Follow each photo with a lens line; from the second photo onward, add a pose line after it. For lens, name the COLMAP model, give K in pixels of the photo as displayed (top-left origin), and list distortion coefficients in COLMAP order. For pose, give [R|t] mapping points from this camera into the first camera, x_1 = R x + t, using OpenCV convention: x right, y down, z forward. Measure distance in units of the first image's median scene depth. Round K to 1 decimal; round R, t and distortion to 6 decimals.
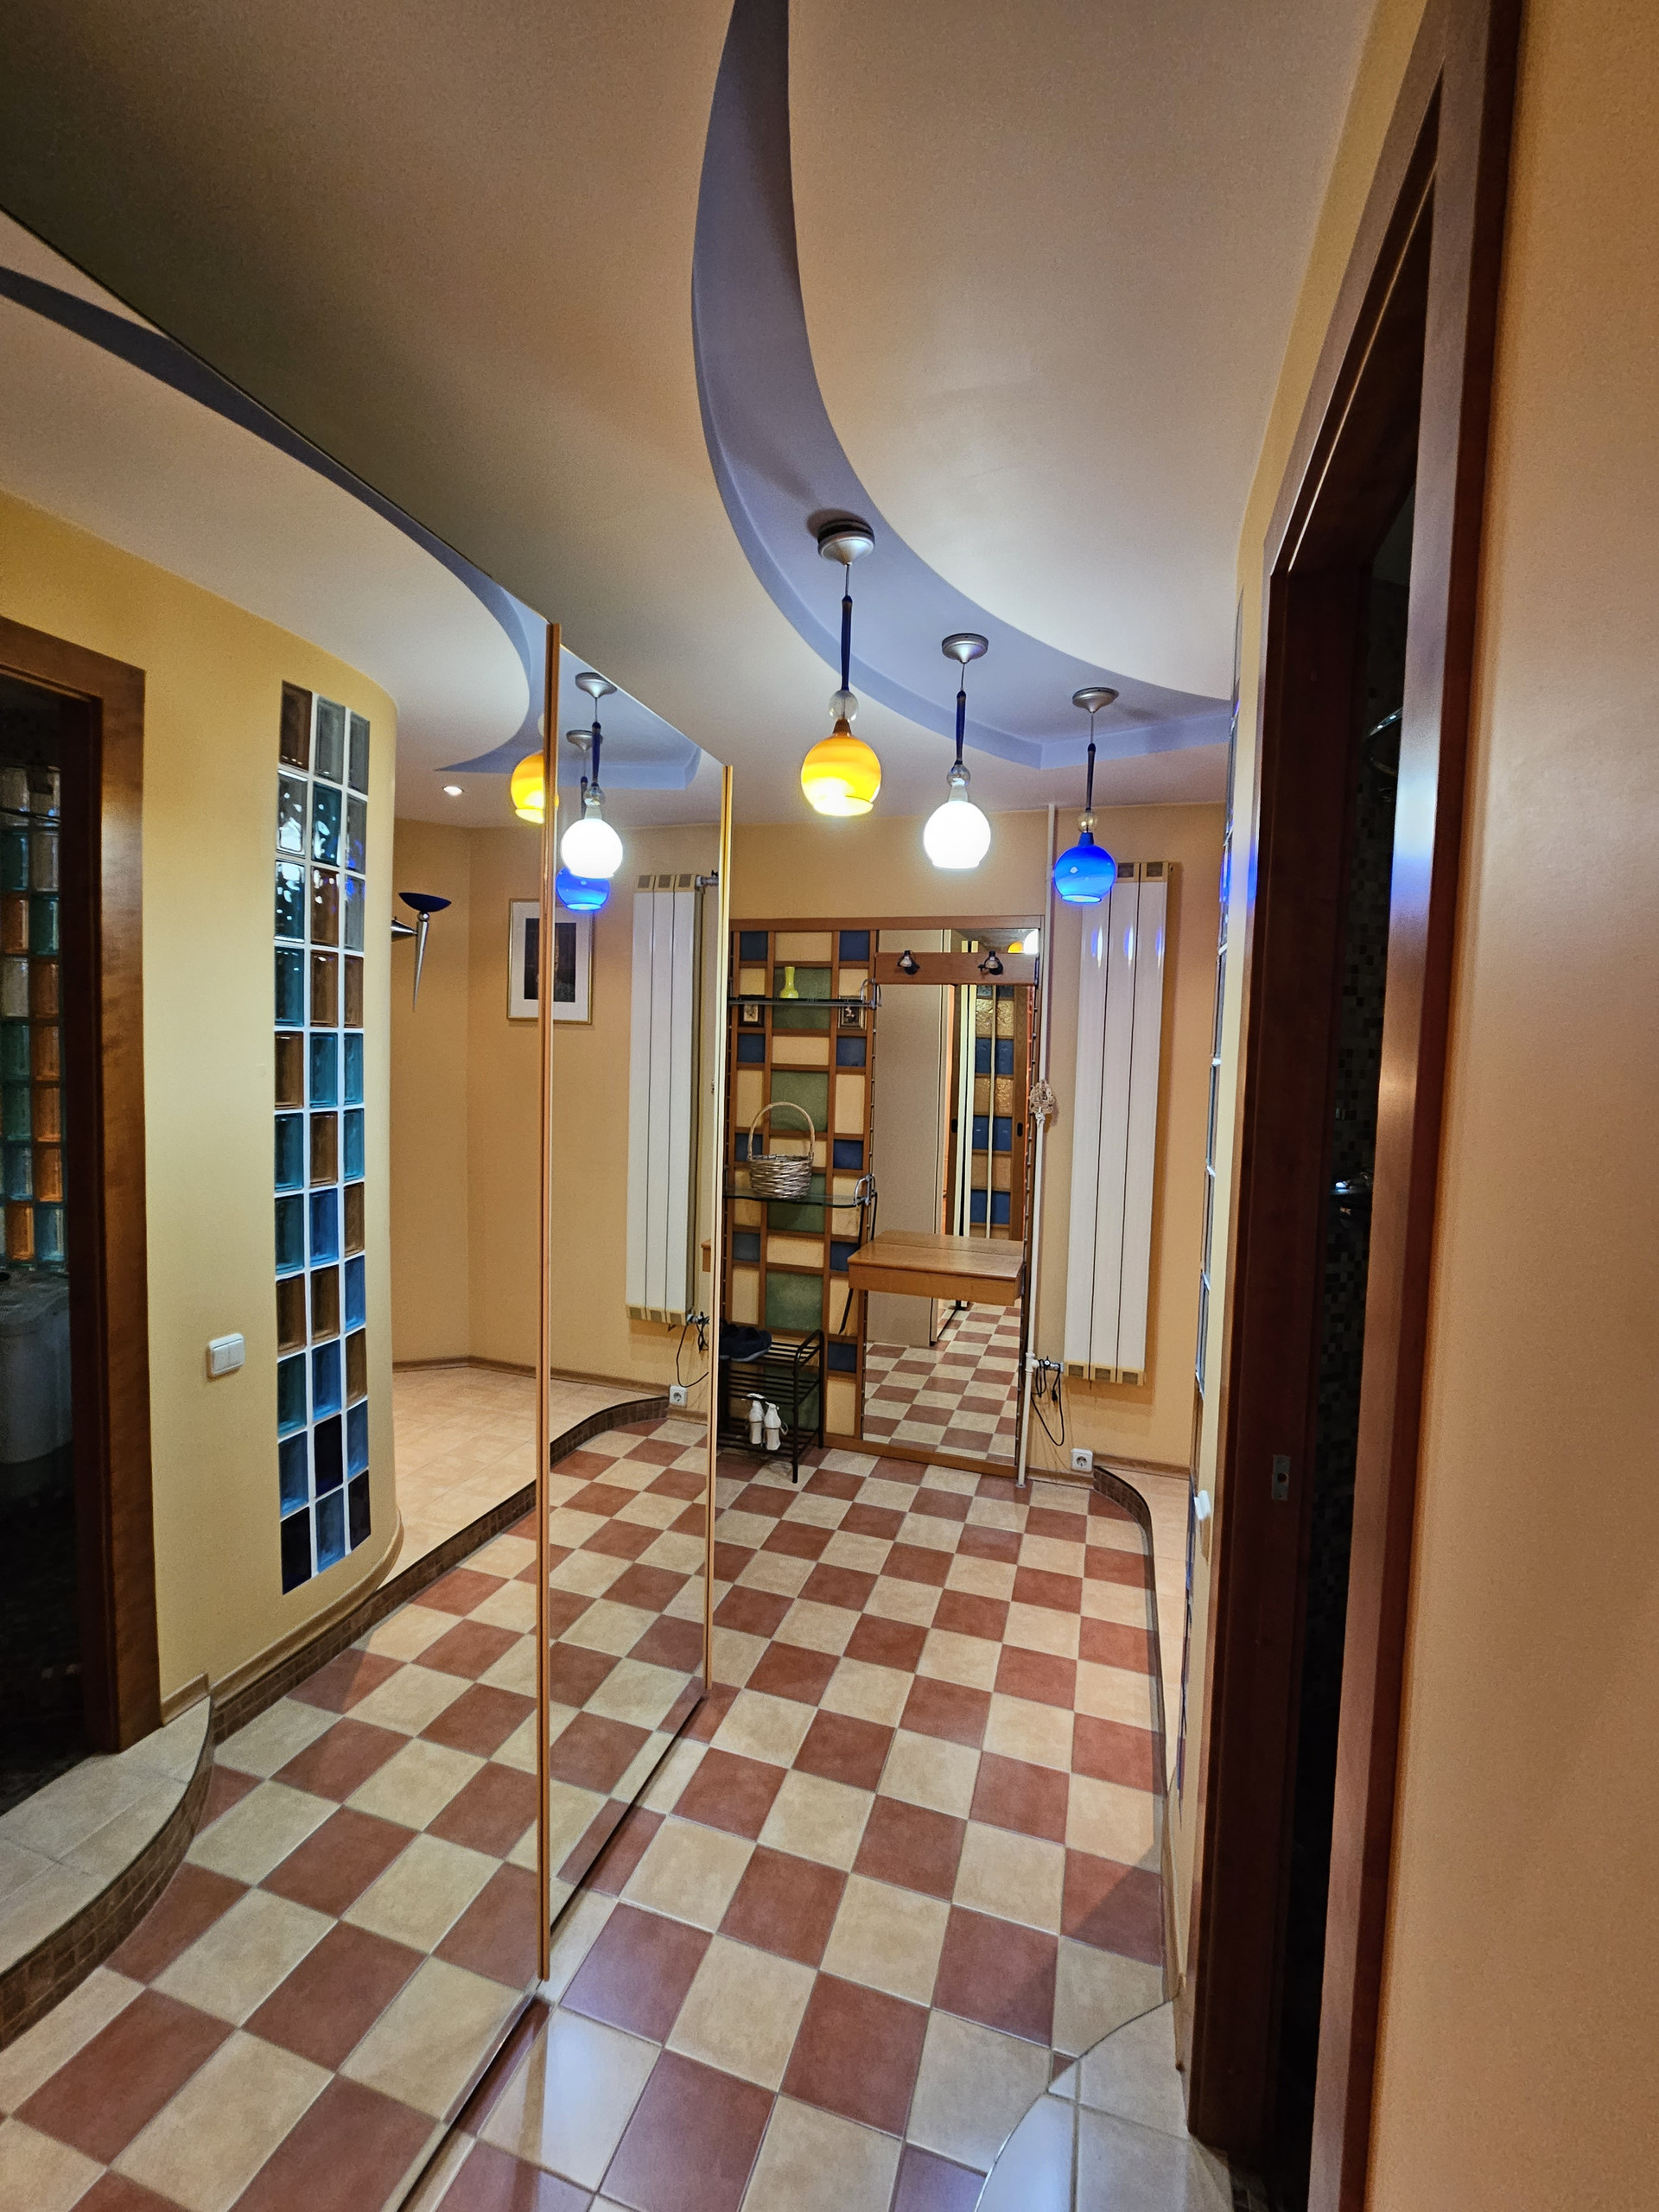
lens RADIAL K [[899.9, 0, 831.0], [0, 899.9, 1096.5], [0, 0, 1]] dist [-0.000057, -0.001027]
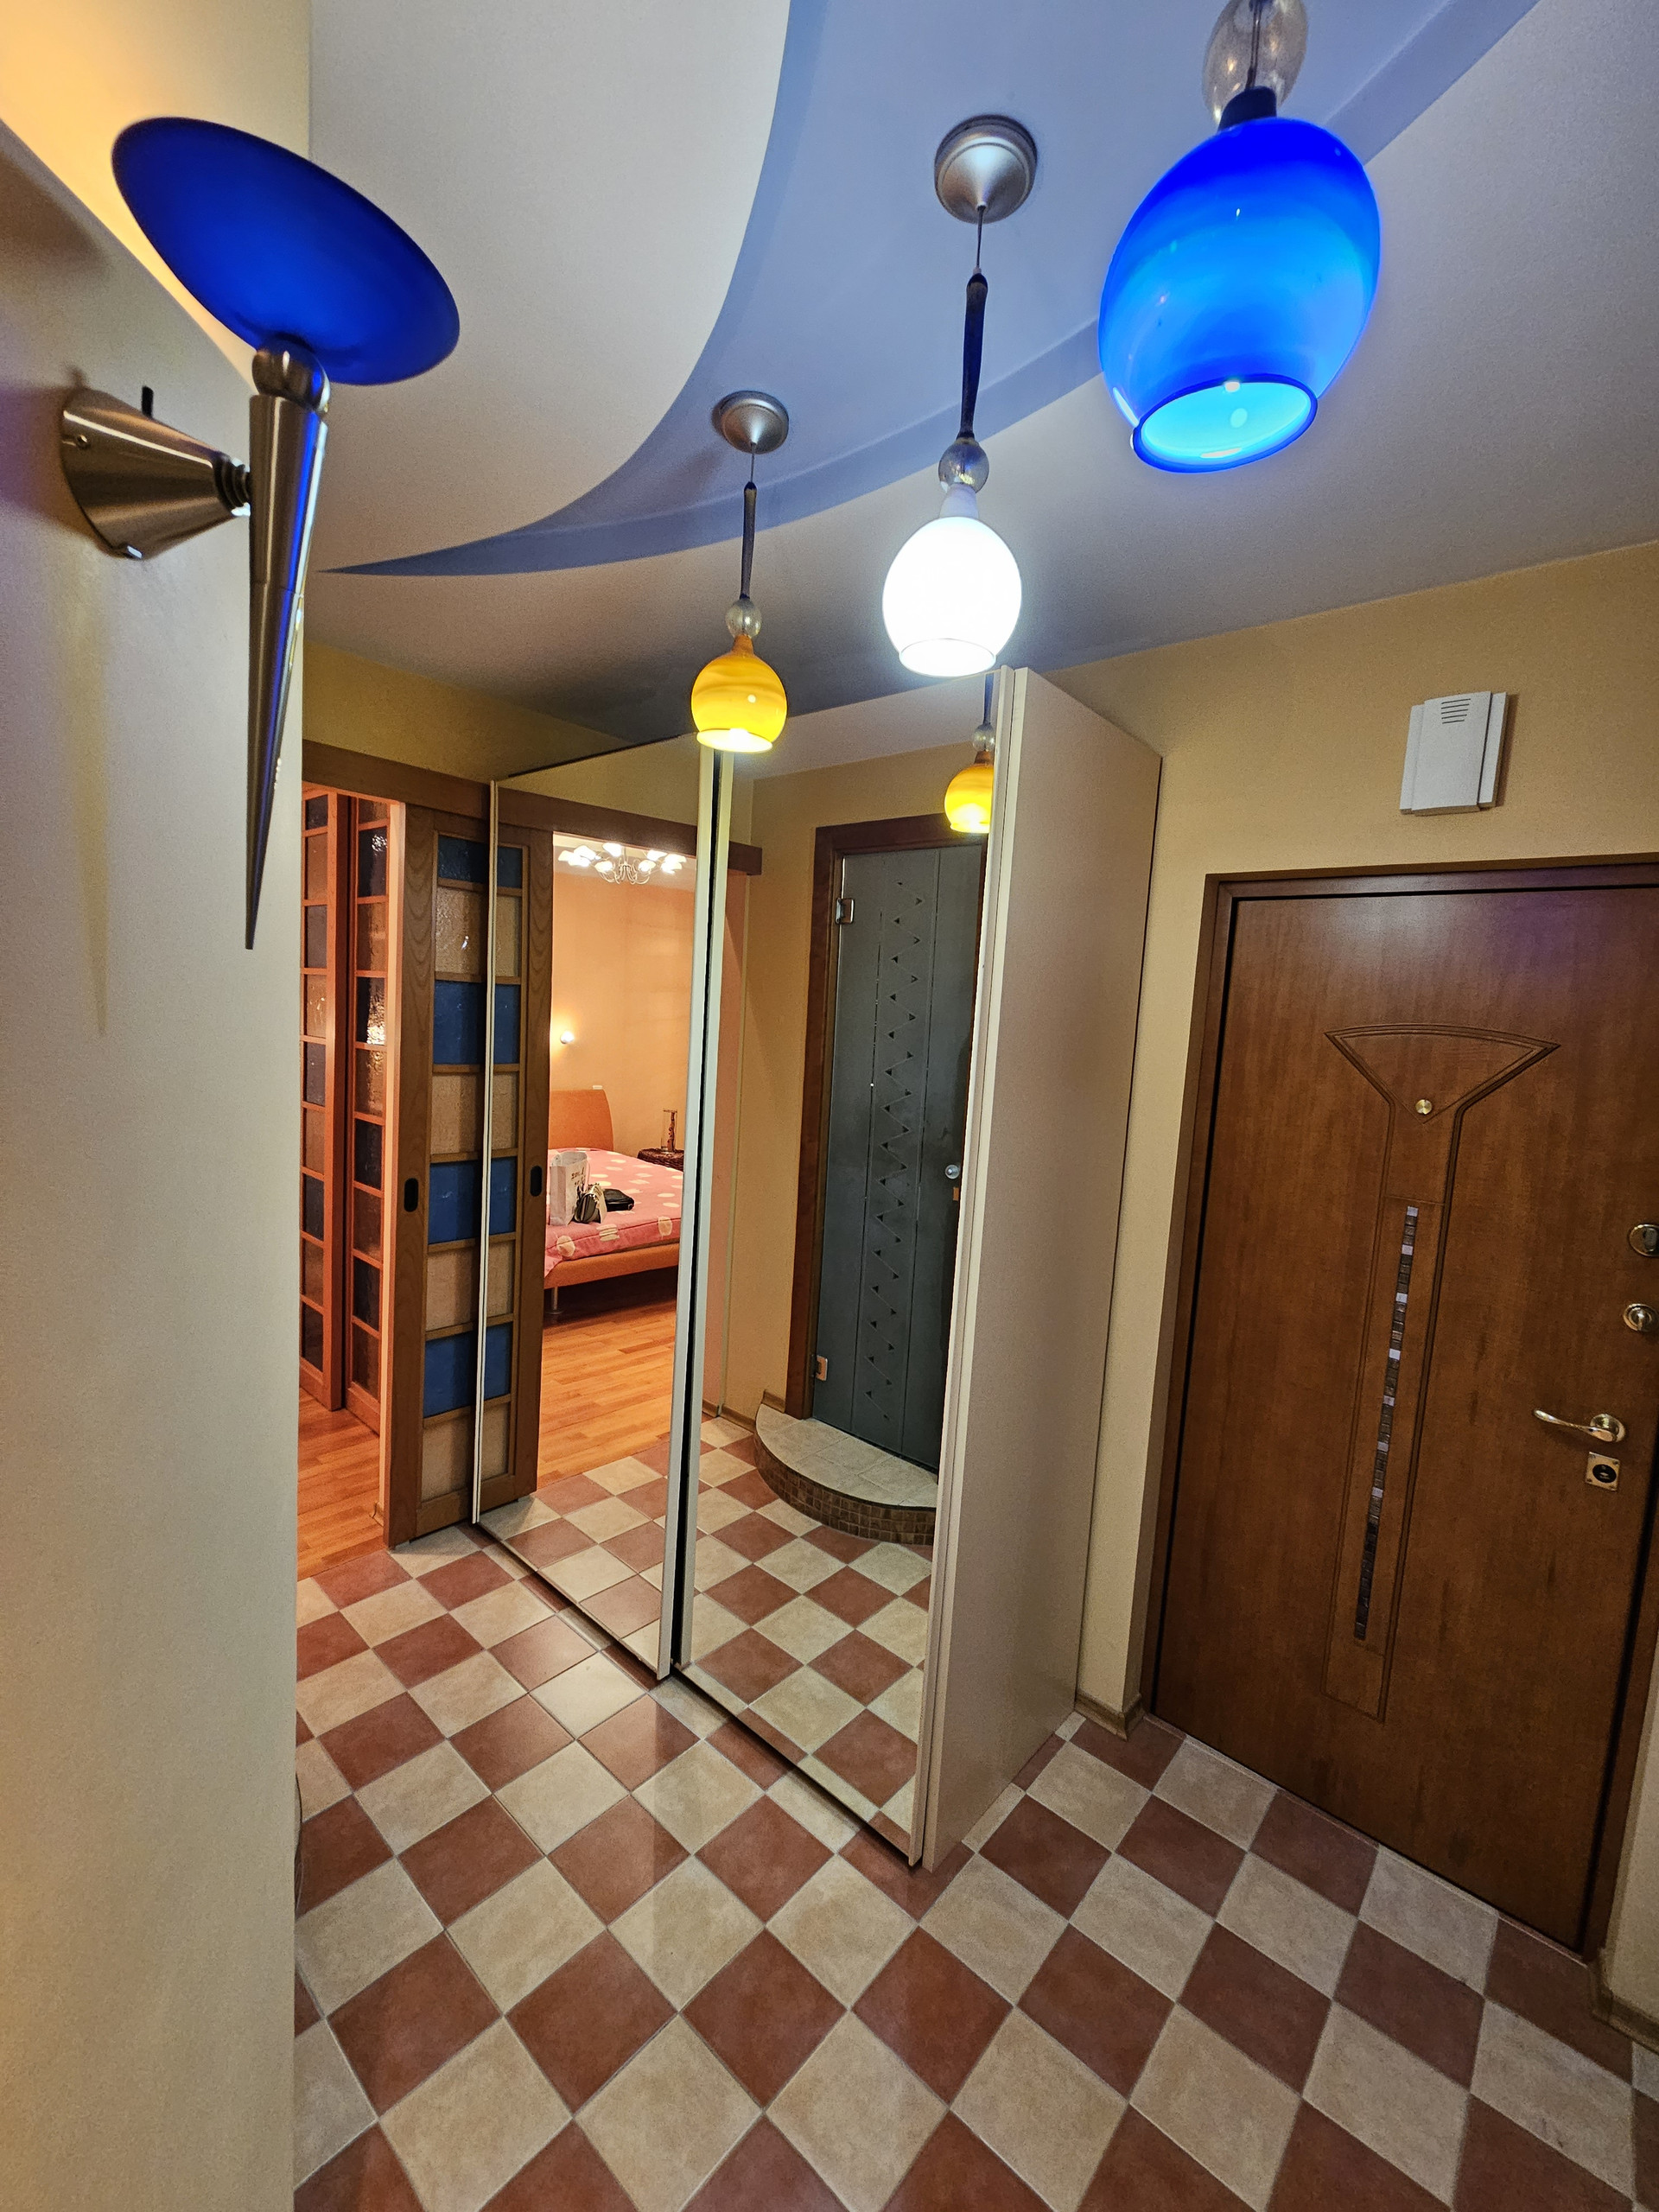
lens RADIAL K [[899.9, 0, 831.0], [0, 899.9, 1096.5], [0, 0, 1]] dist [-0.000057, -0.001027]
pose [[-0.394534, 0.021215, -0.918637, 0.652861], [-0.131544, 0.988132, 0.079315, -0.060043], [0.909417, 0.152134, -0.387061, 1.244524]]
